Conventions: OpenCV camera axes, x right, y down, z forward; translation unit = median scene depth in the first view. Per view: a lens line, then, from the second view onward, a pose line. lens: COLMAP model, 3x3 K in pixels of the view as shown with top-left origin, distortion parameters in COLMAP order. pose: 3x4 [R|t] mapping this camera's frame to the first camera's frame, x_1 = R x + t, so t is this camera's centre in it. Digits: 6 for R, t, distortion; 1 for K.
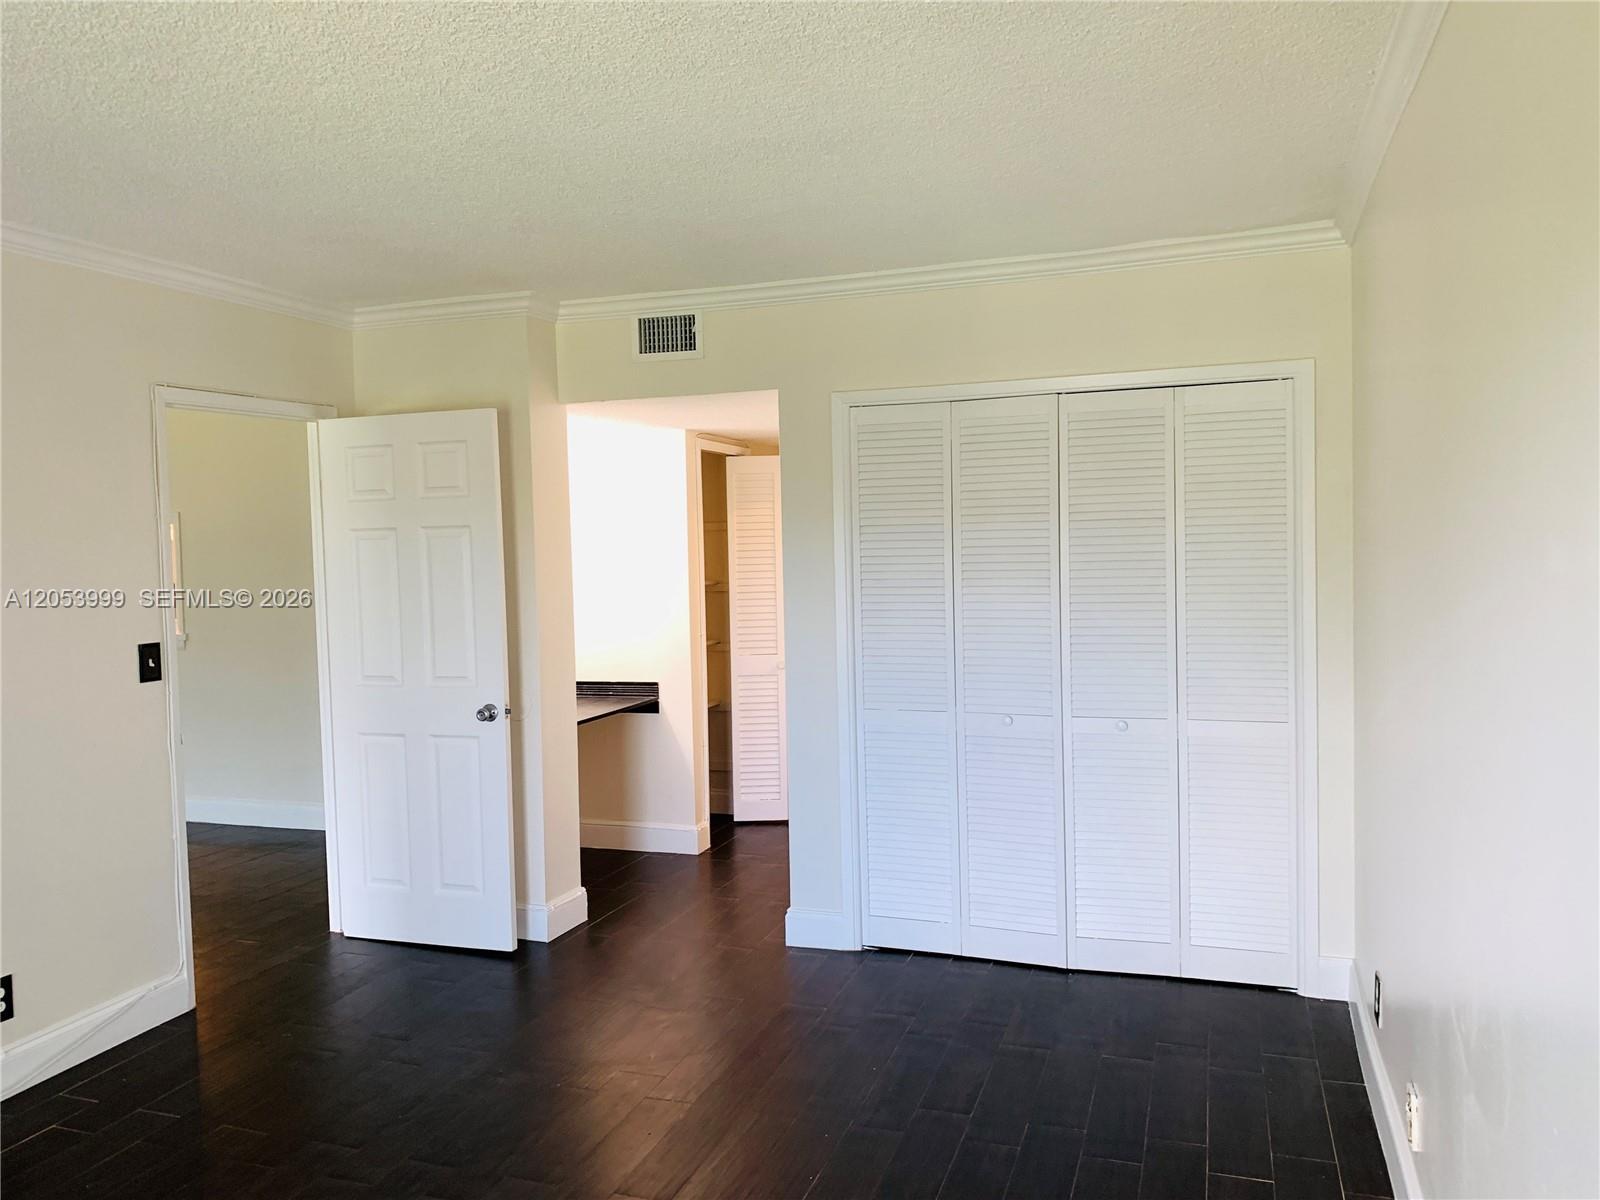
lens RADIAL K [[1201.6, 0, 799.1], [0, 1201.6, 572.5], [0, 0, 1]] dist [0.143161, -0.353742]
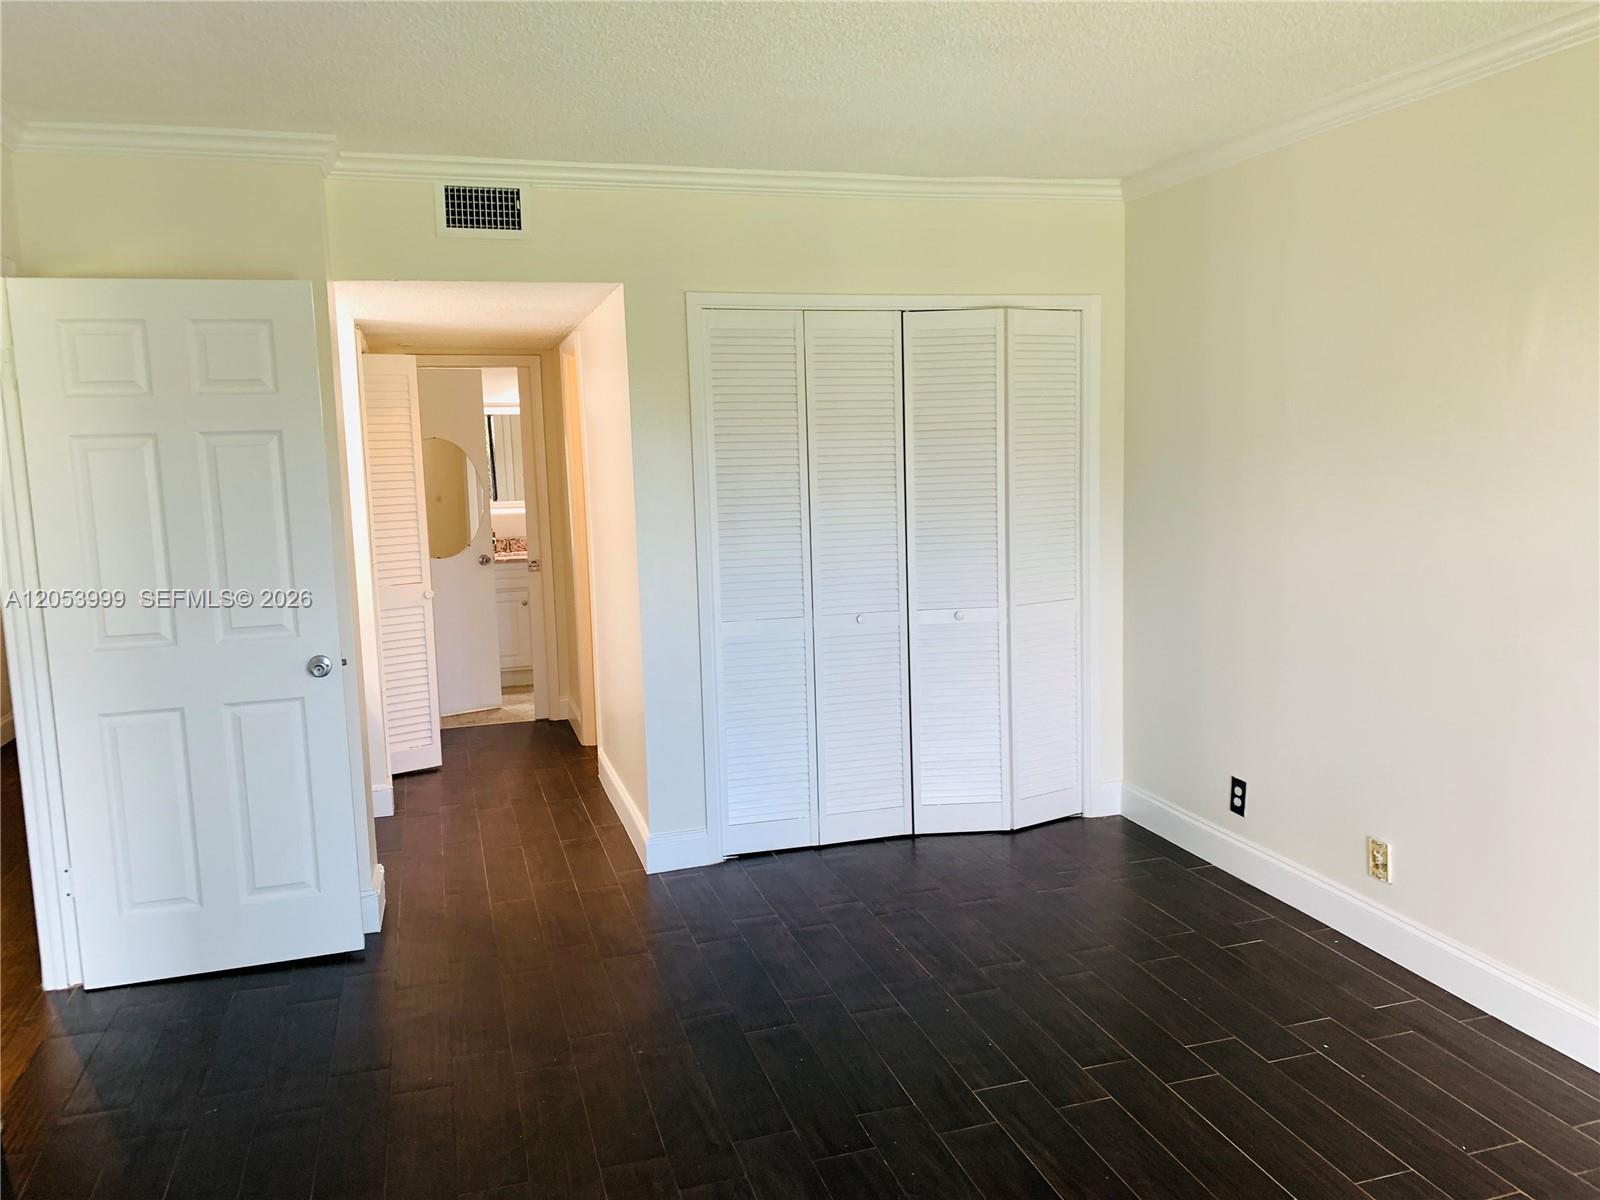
lens RADIAL K [[1204.3, 0, 795.1], [0, 1204.3, 579.7], [0, 0, 1]] dist [0.022501, -0.031449]
pose [[0.805392, -0.065354, 0.589129, -0.462471], [0.023888, 0.996674, 0.077908, 0.003743], [-0.592261, -0.048673, 0.804275, 0.173884]]
